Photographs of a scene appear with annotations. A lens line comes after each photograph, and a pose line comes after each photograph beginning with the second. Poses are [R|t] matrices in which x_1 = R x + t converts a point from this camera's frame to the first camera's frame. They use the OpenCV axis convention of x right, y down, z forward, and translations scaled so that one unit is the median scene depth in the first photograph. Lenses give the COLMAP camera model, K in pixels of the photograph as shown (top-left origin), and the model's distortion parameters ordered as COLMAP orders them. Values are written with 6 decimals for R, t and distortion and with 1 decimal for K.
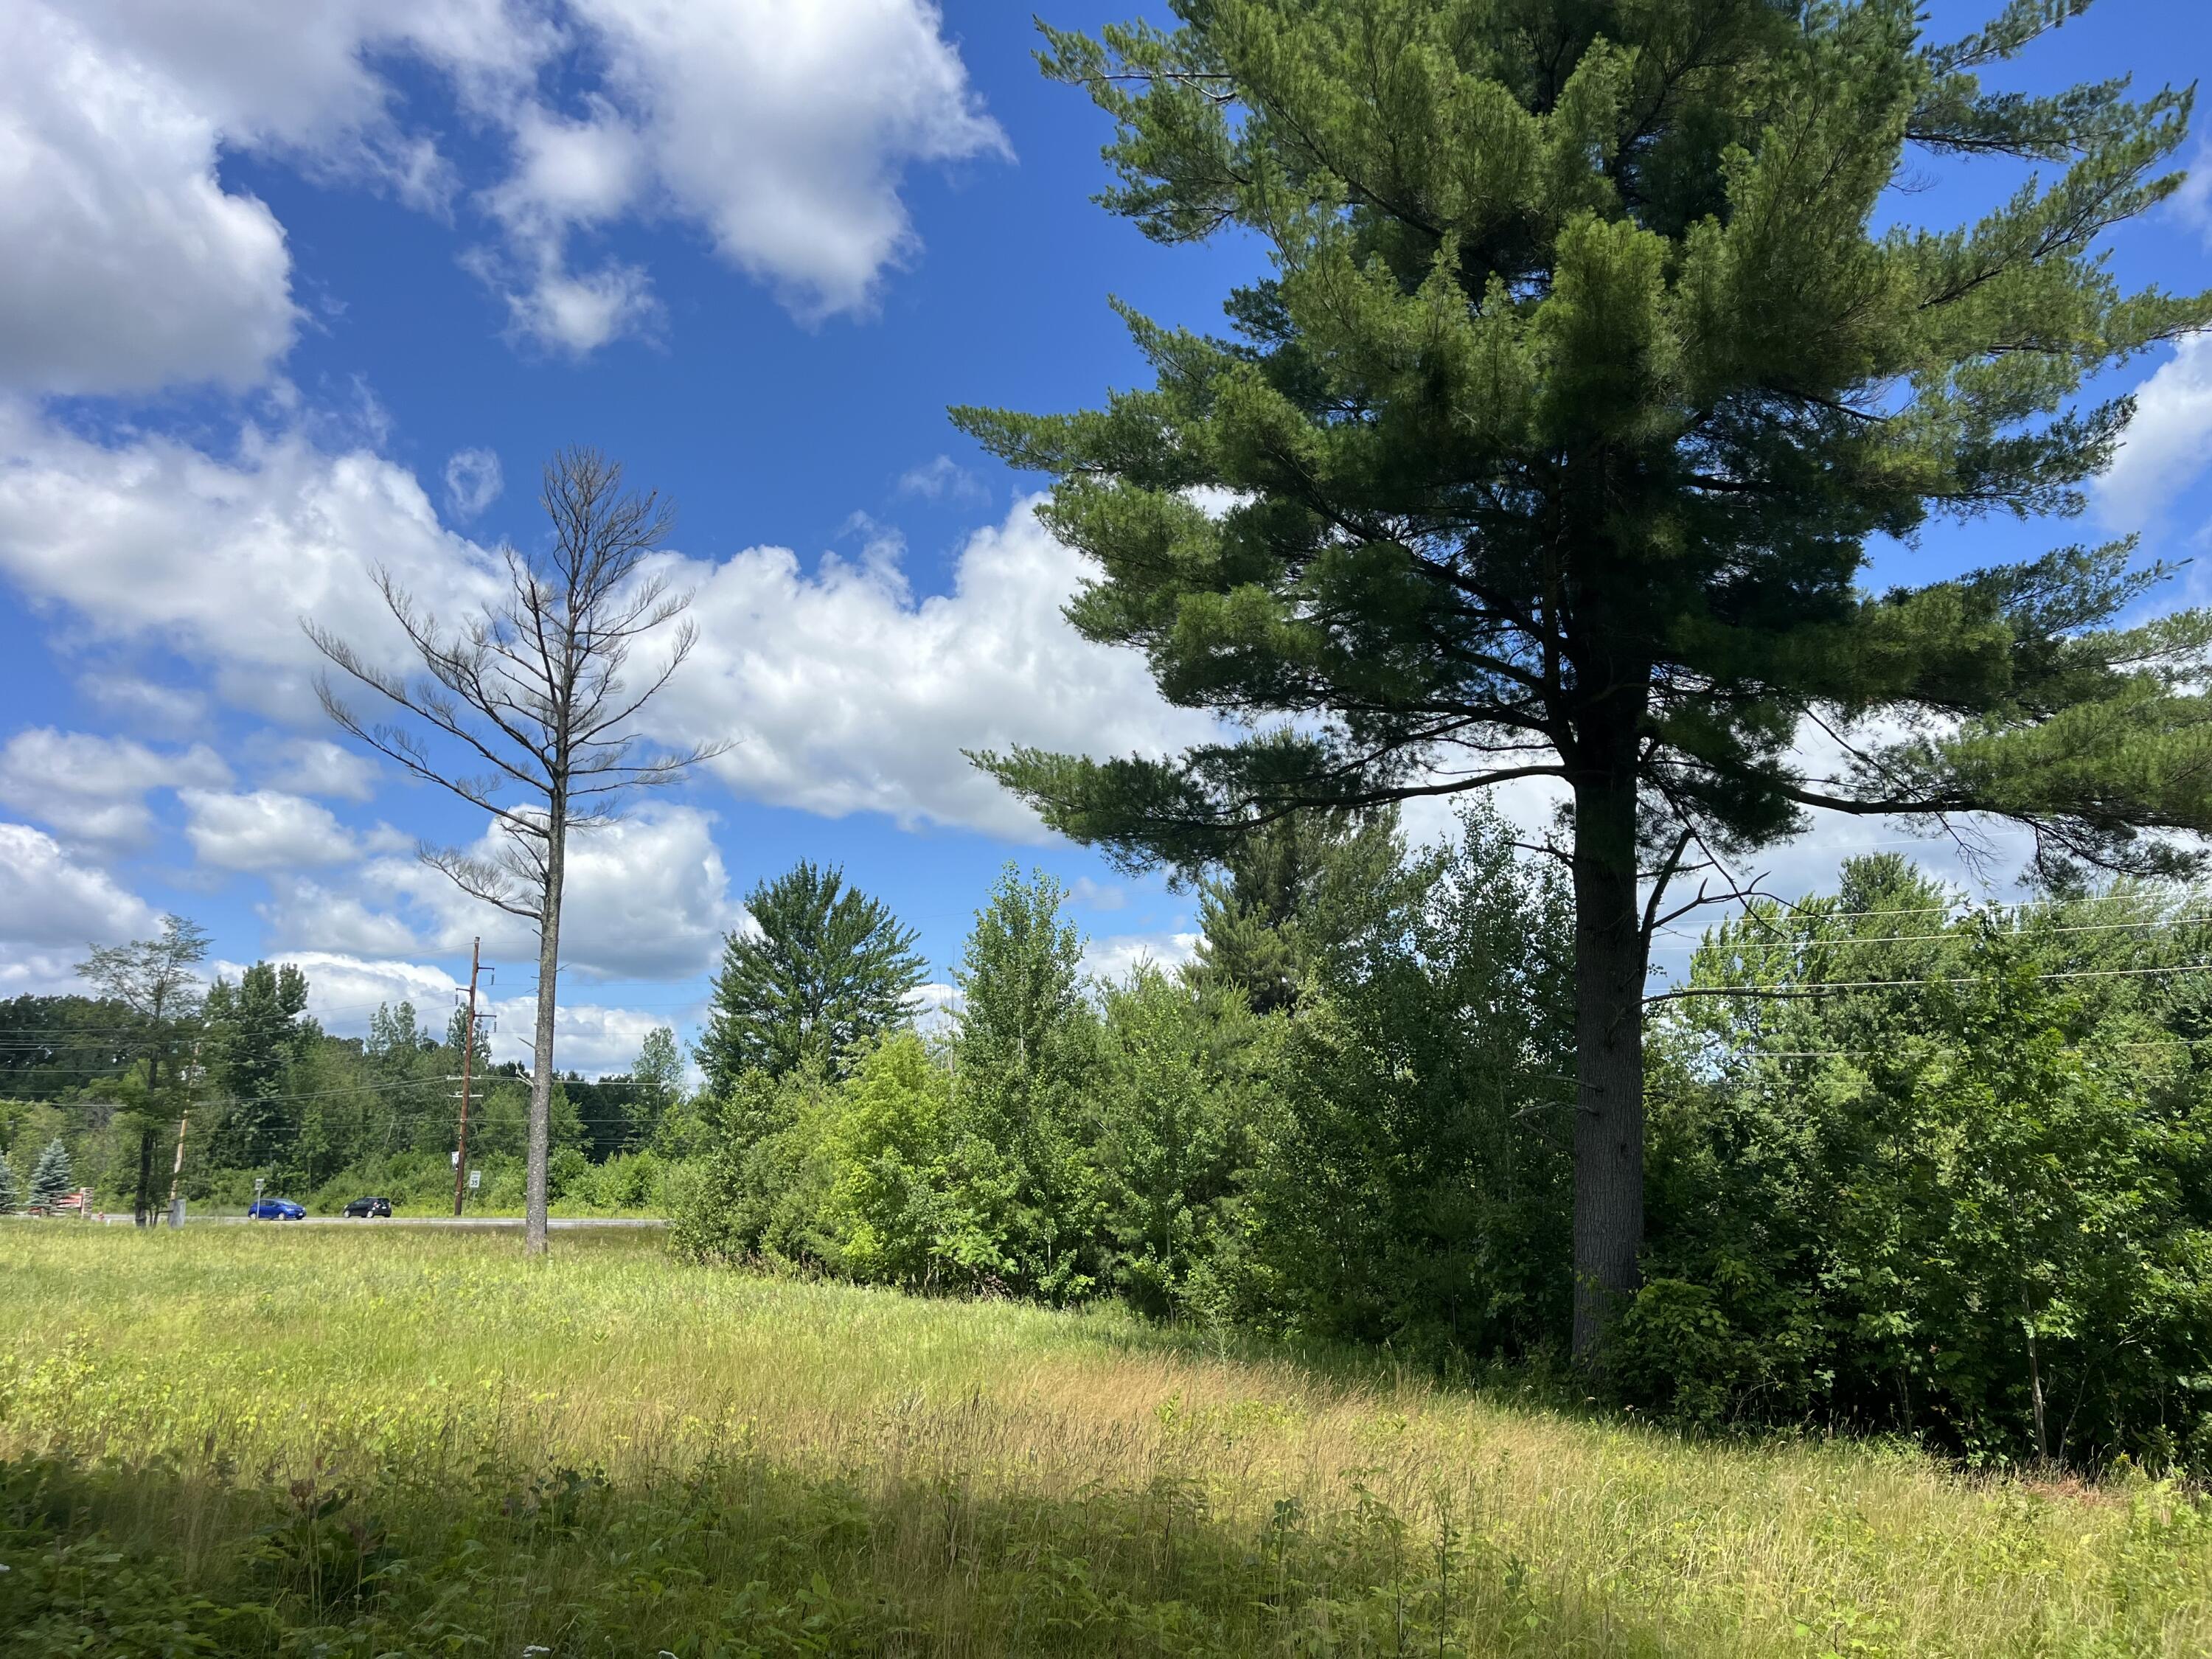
lens RADIAL K [[1666.7, 0, 1110.8], [0, 1666.7, 830.7], [0, 0, 1]] dist [0.060764, -0.095404]
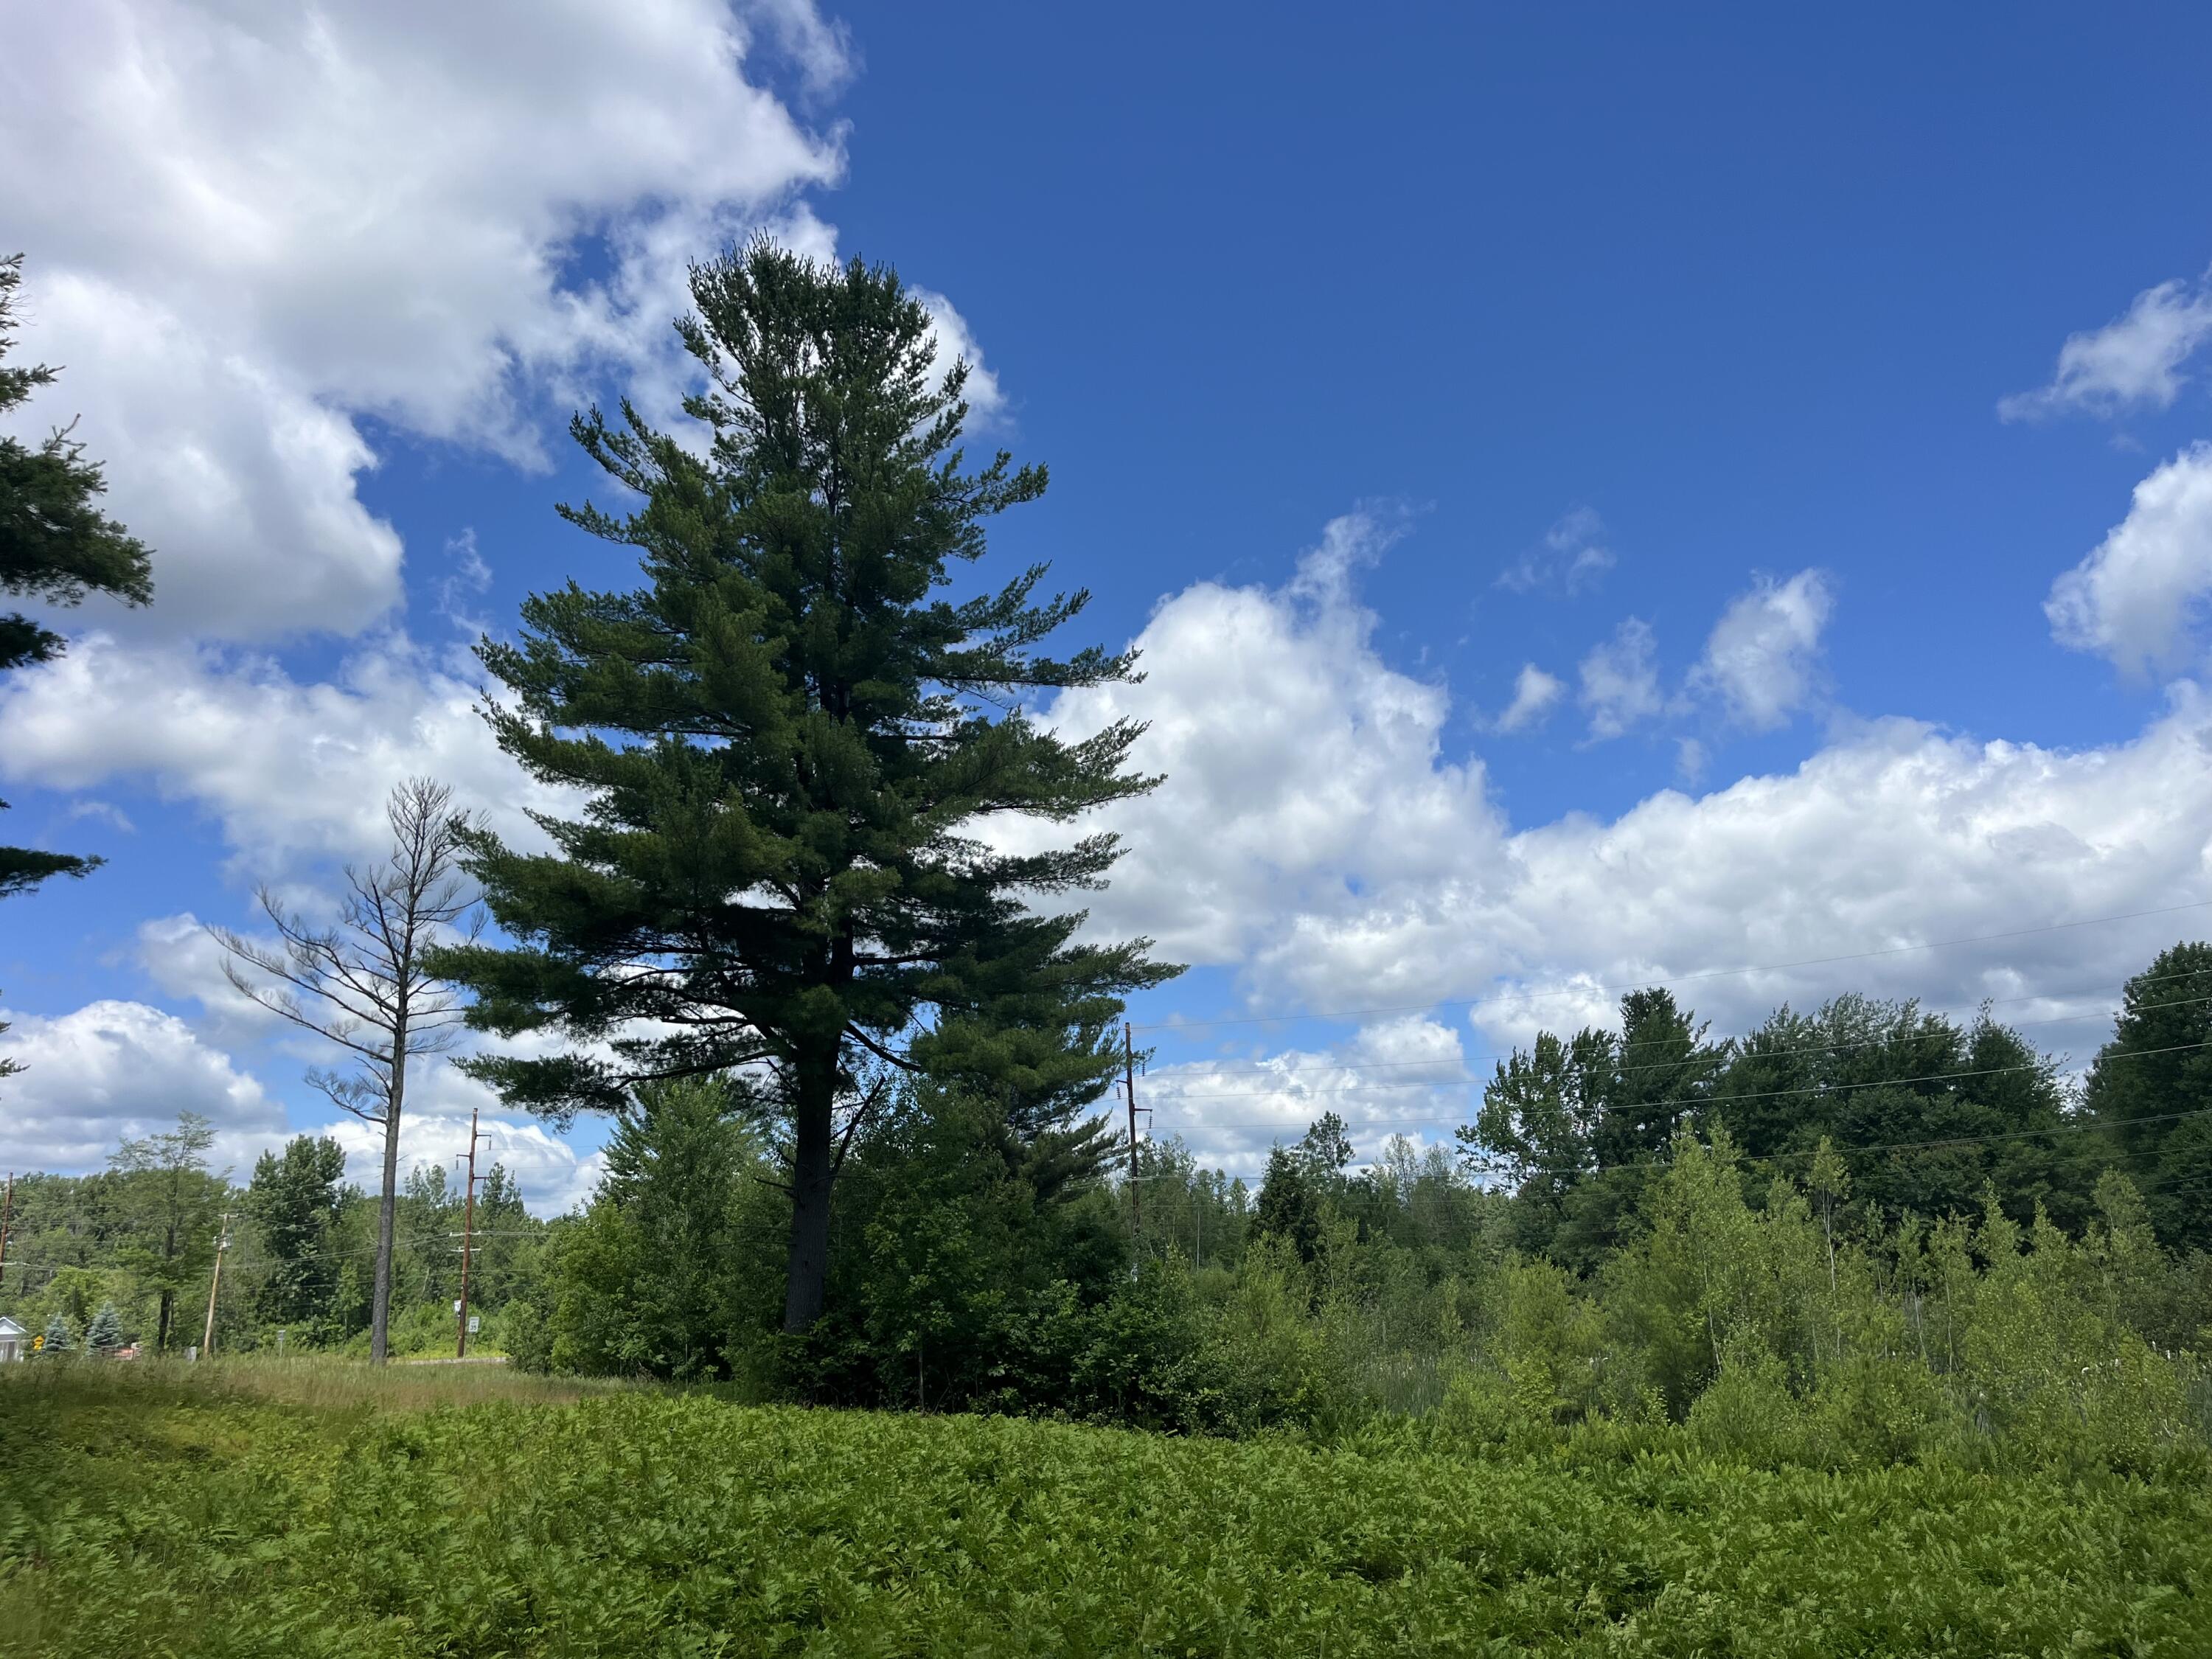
lens RADIAL K [[1666.7, 0, 1110.8], [0, 1666.7, 830.7], [0, 0, 1]] dist [0.060764, -0.095404]
pose [[0.997713, -0.049206, -0.046346, 0.084482], [0.045663, 0.996166, -0.074614, -0.014411], [0.049839, 0.072327, 0.996135, -0.094478]]
